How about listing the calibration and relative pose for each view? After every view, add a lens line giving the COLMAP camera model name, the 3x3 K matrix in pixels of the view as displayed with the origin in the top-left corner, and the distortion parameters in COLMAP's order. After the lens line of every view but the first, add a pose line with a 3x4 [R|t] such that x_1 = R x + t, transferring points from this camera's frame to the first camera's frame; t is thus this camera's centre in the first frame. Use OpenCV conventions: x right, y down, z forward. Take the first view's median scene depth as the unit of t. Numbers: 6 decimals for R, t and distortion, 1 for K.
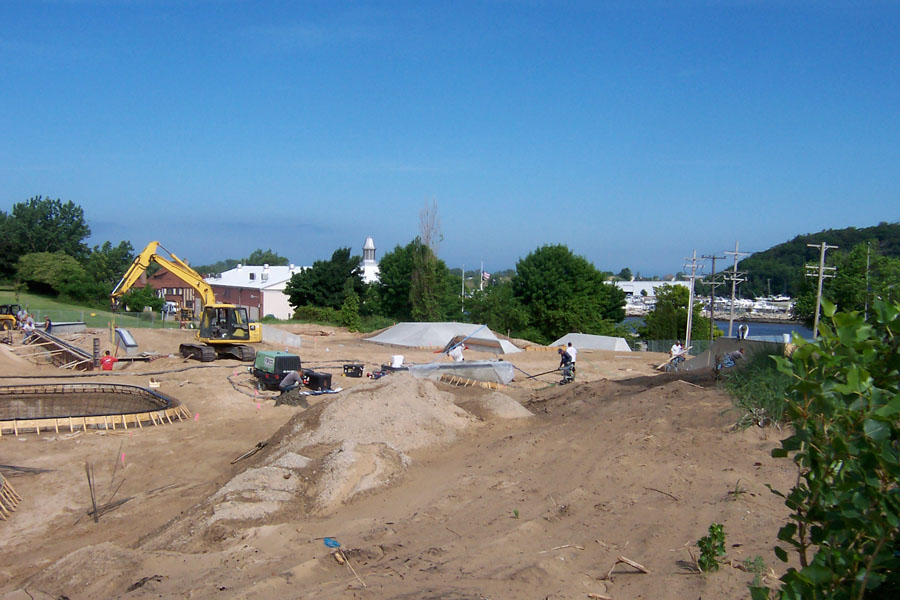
lens RADIAL K [[977.2, 0, 452.4], [0, 977.2, 315.6], [0, 0, 1]] dist [-0.082395, 0.000000]
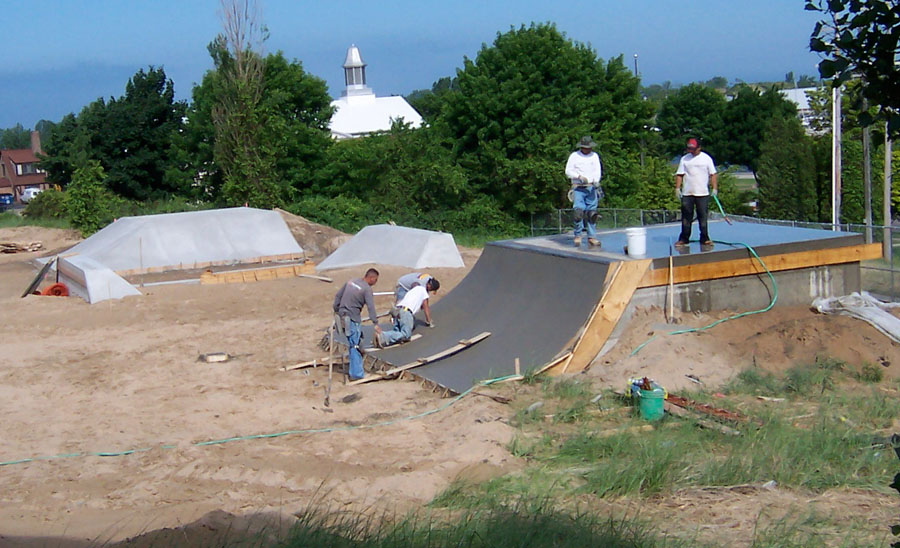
lens RADIAL K [[1449.1, 0, 450.0], [0, 1449.1, 271.2], [0, 0, 1]] dist [0.004964, 0.000000]
pose [[0.980599, -0.067986, -0.183857, 0.198612], [0.081515, 0.994414, 0.067047, -0.001157], [0.178272, -0.080733, 0.980664, 0.268323]]
